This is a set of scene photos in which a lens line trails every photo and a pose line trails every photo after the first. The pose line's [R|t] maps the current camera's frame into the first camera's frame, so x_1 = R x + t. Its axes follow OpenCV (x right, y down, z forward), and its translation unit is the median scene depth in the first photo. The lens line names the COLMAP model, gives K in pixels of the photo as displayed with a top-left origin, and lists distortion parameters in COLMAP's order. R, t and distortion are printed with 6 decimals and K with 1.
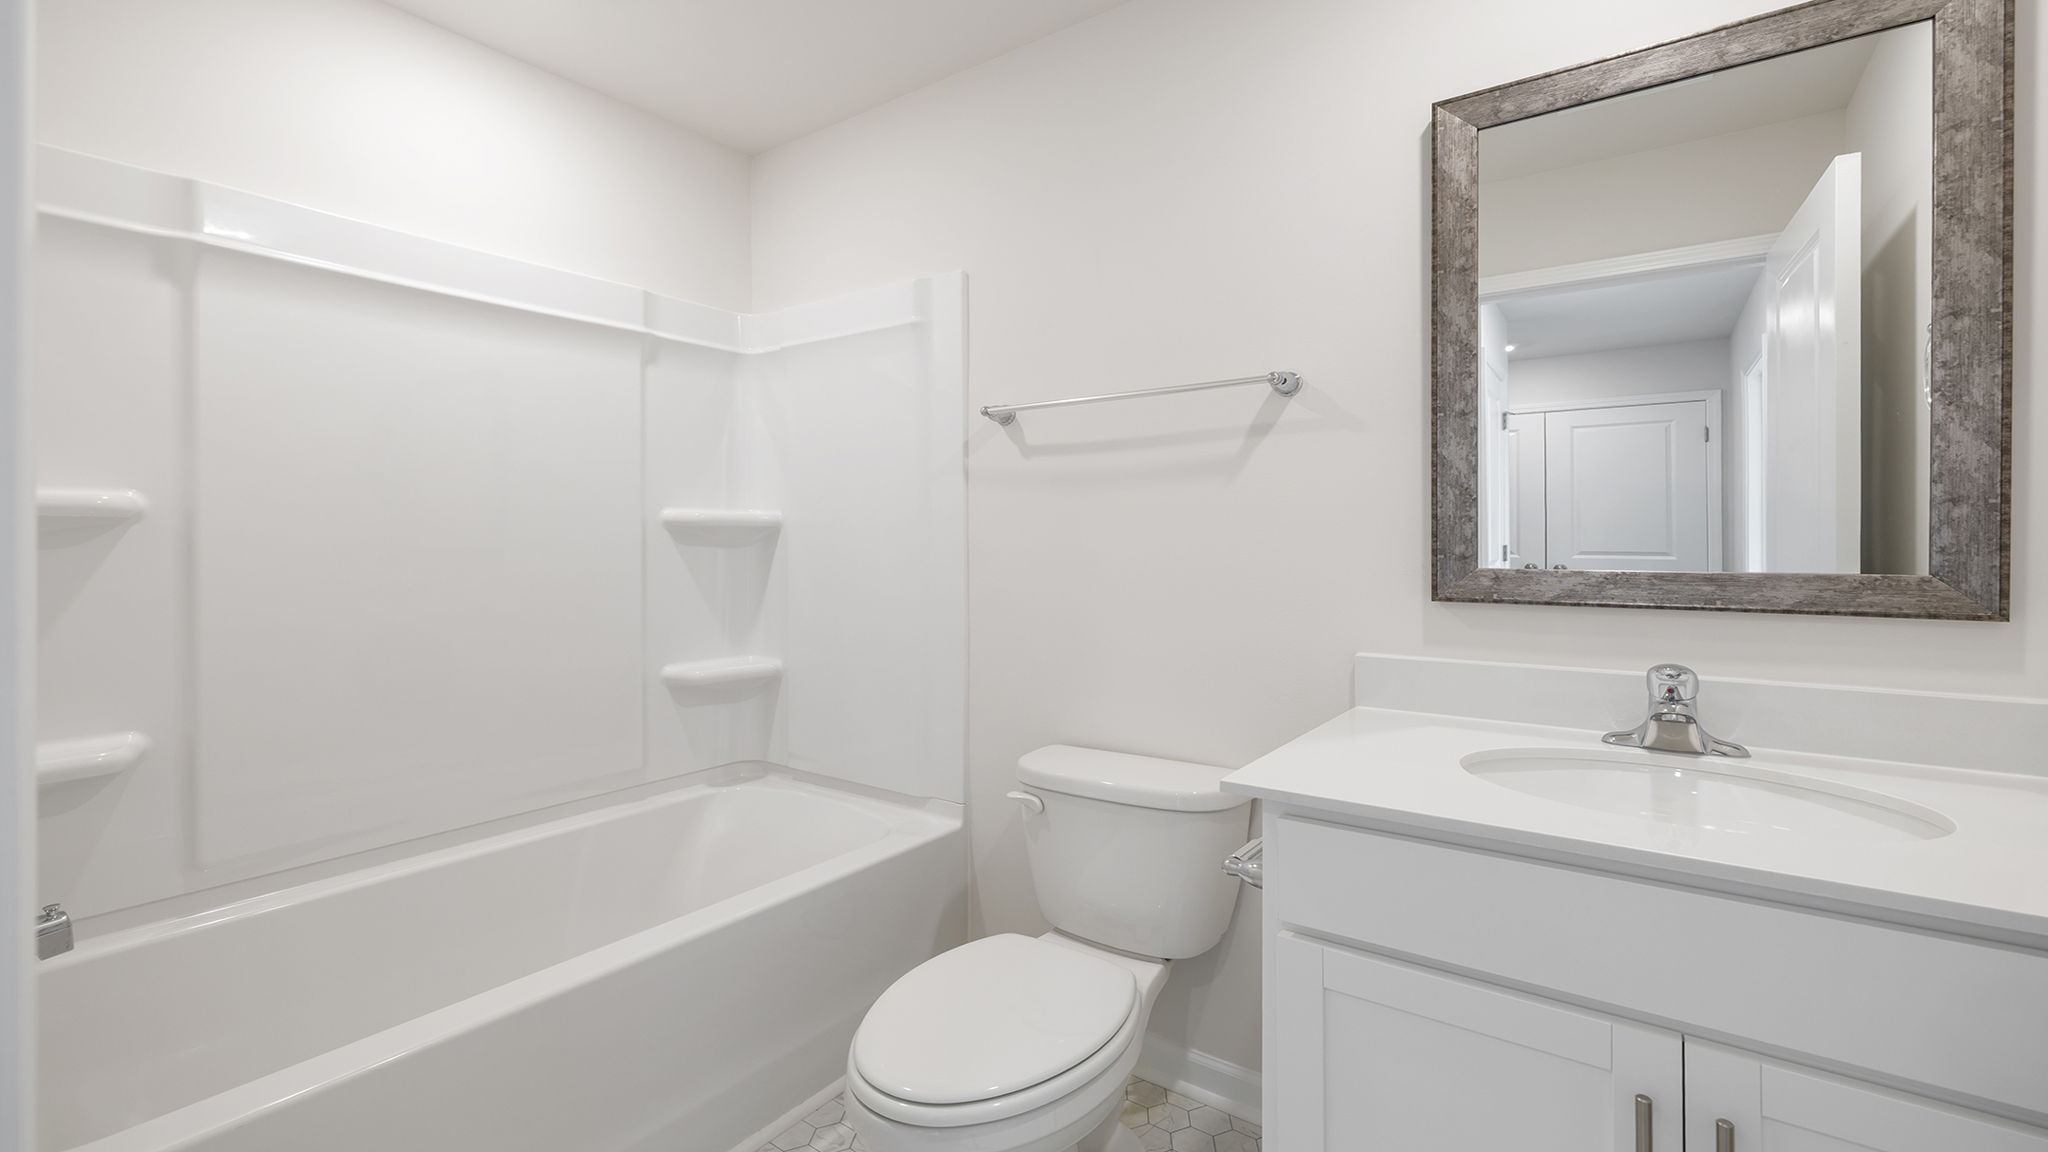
lens RADIAL K [[902.6, 0, 993.9], [0, 902.6, 549.0], [0, 0, 1]] dist [0.015175, -0.000085]
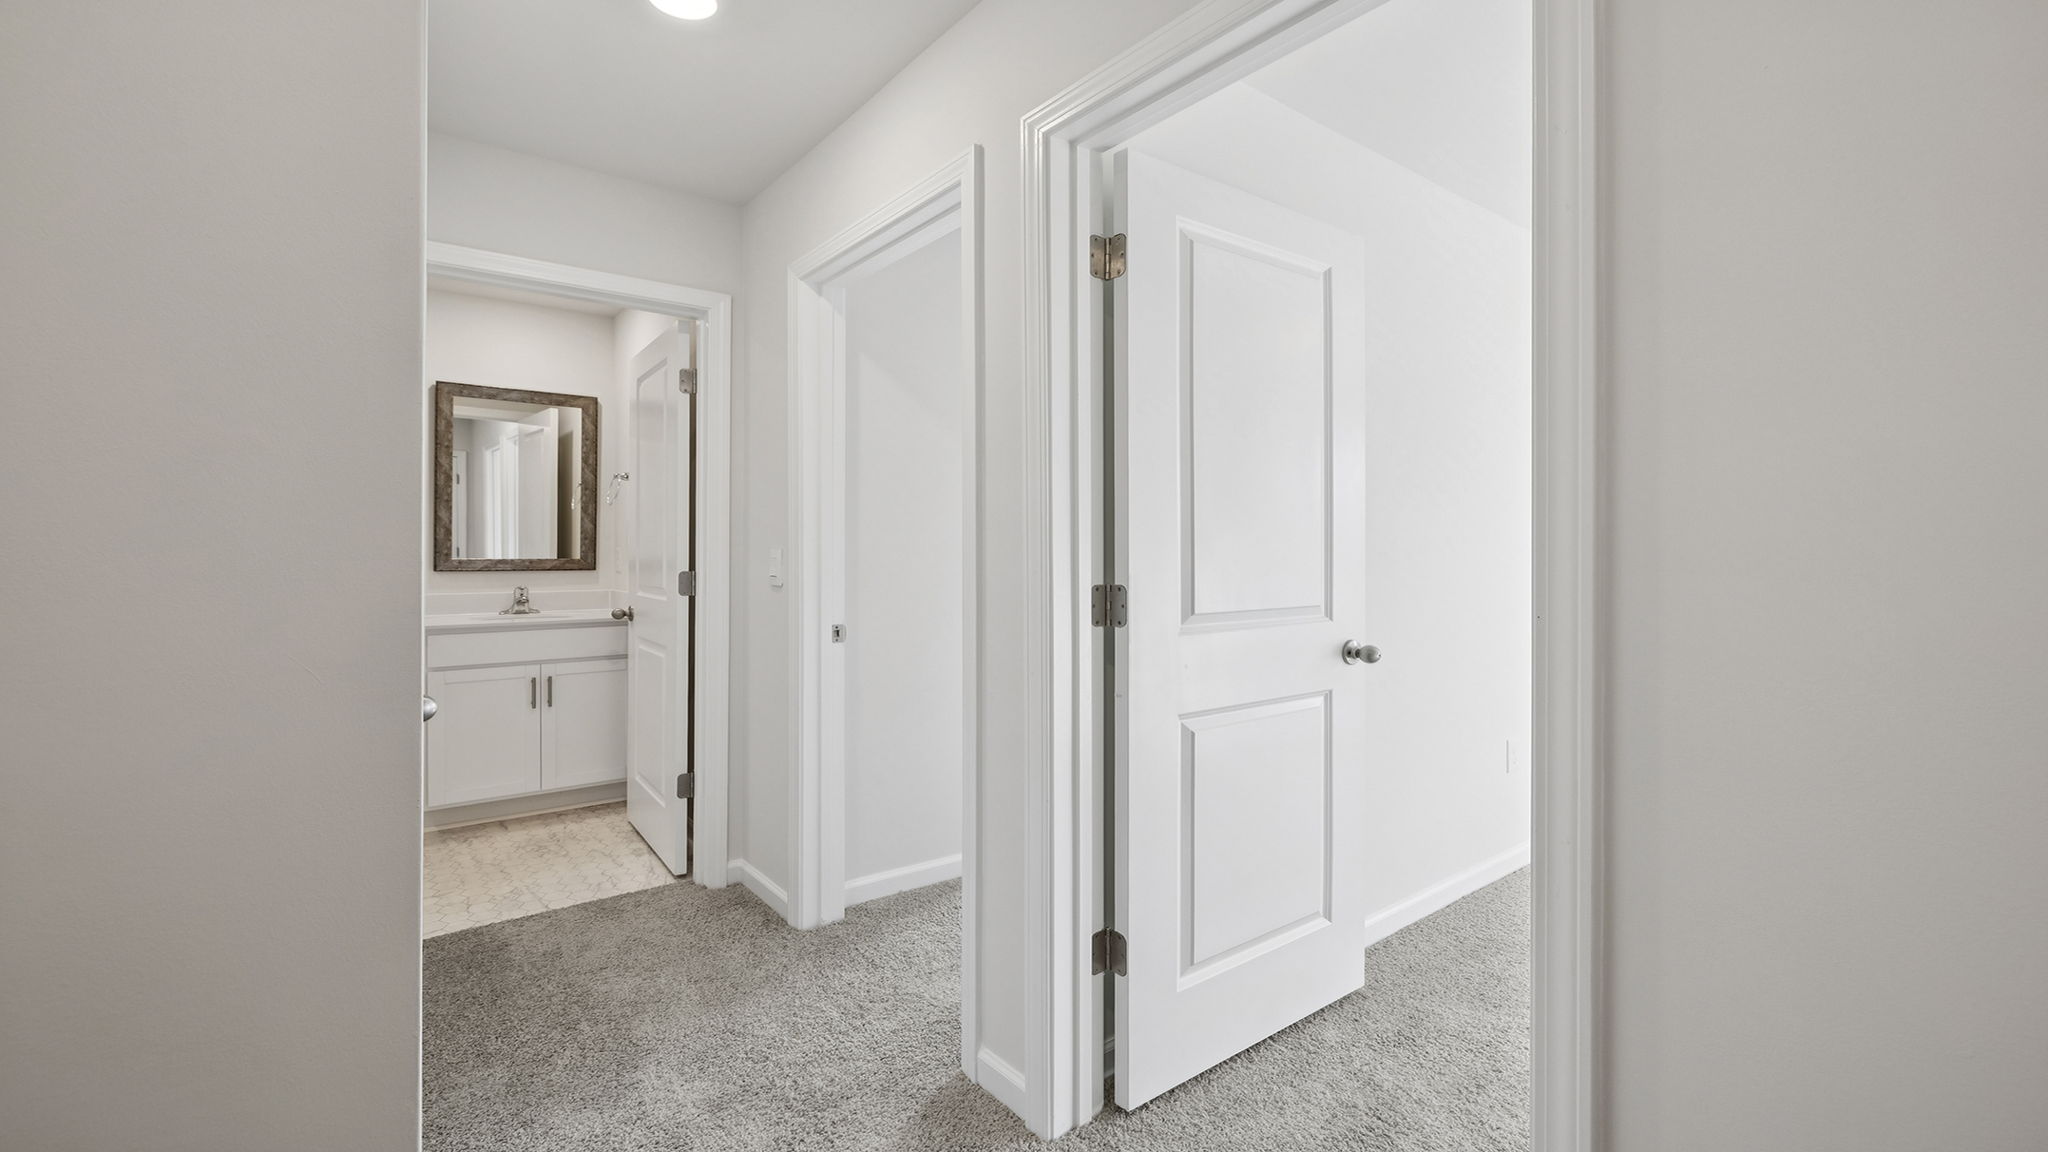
lens RADIAL K [[876.2, 0, 1020.8], [0, 876.2, 546.2], [0, 0, 1]] dist [-0.002092, -0.000128]
pose [[0.282524, 0.003373, 0.959254, -1.498921], [-0.002542, 0.999993, -0.002768, -0.013054], [-0.959257, -0.001657, 0.282531, -1.367514]]
